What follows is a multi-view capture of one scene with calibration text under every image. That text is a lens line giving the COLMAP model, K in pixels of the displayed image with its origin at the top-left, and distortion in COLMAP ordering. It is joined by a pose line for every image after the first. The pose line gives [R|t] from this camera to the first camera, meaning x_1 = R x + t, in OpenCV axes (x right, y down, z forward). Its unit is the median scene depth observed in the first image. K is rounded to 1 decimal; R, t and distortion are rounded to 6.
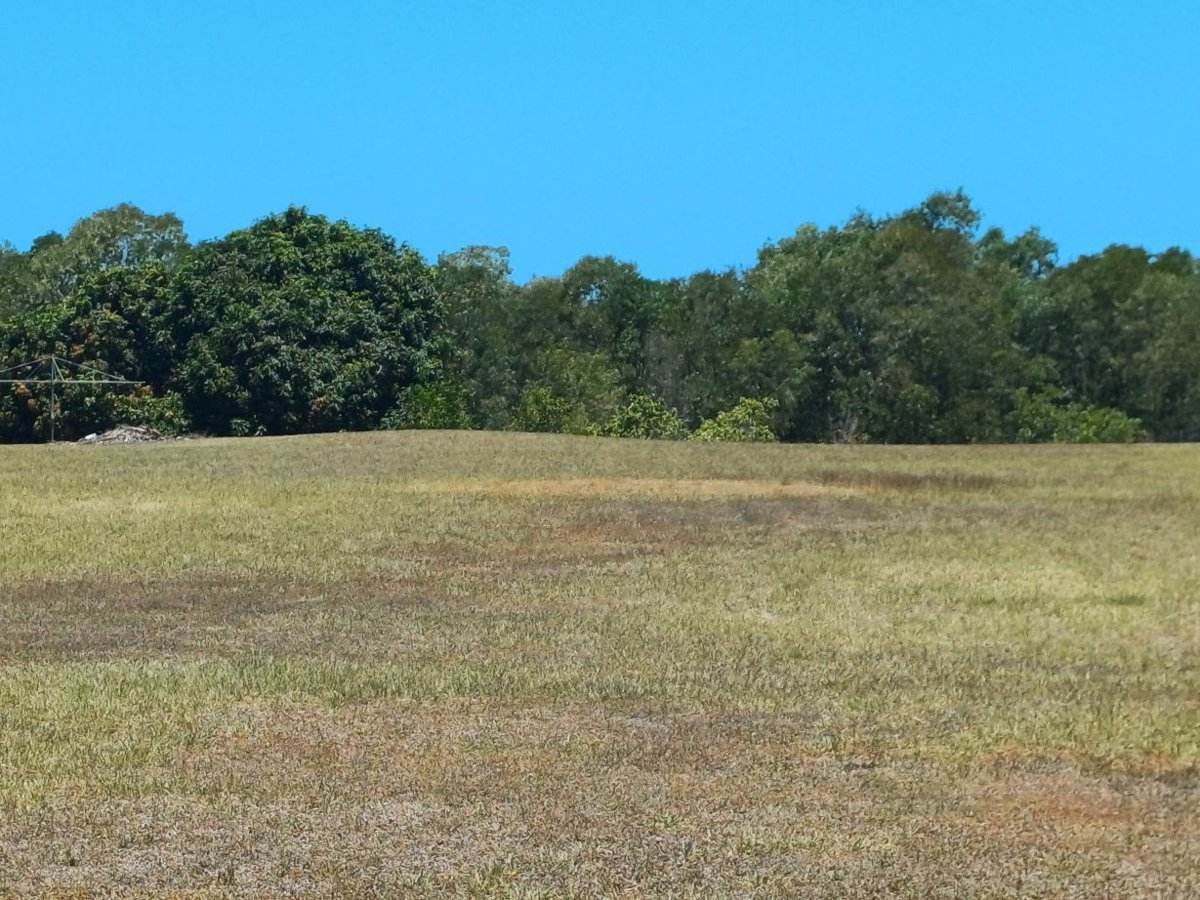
lens RADIAL K [[2498.8, 0, 600.0], [0, 2498.8, 450.0], [0, 0, 1]] dist [0.211172, 0.179859]
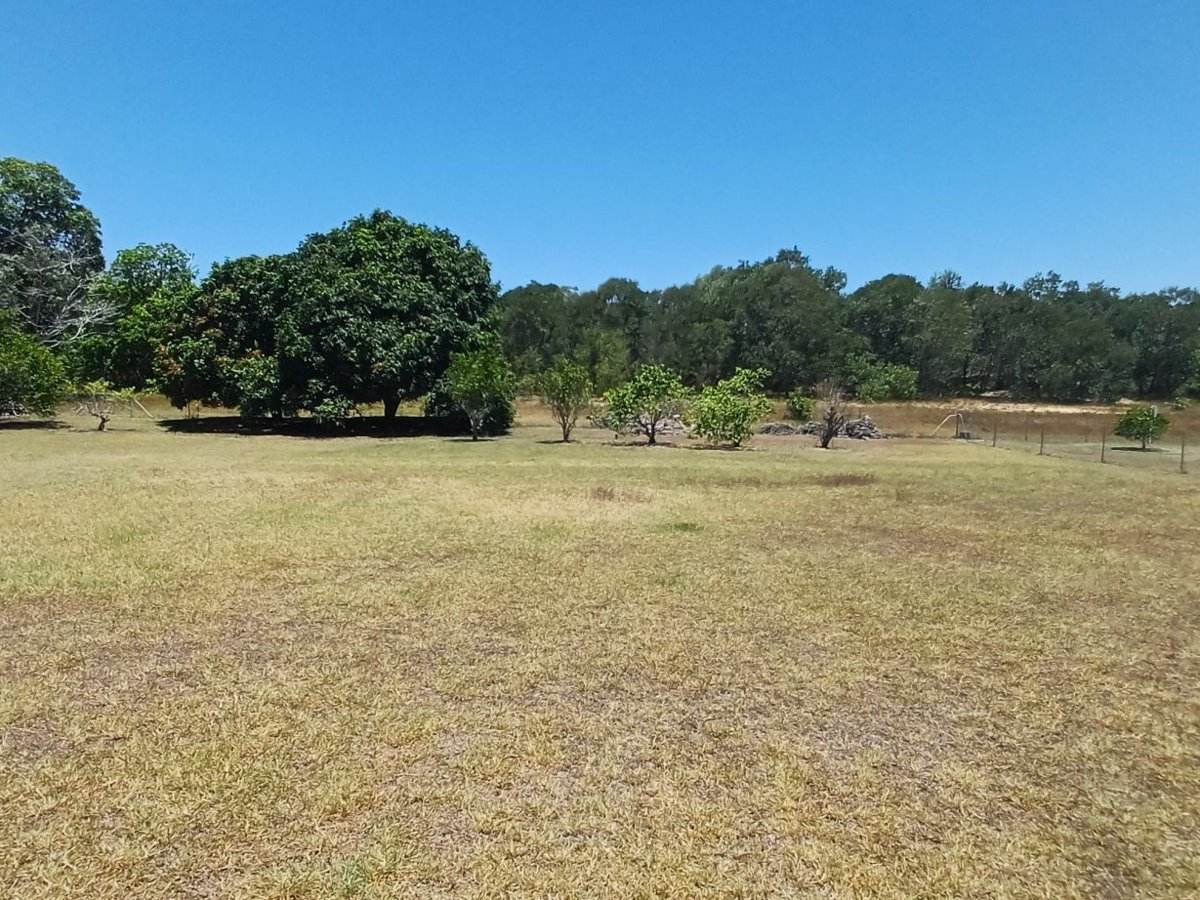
lens RADIAL K [[930.8, 0, 587.4], [0, 930.8, 446.2], [0, 0, 1]] dist [0.012522, -0.000555]
pose [[0.999401, 0.016989, -0.030136, 0.000369], [-0.014383, 0.996305, 0.084676, -0.019438], [0.031463, -0.084192, 0.995953, 0.537453]]
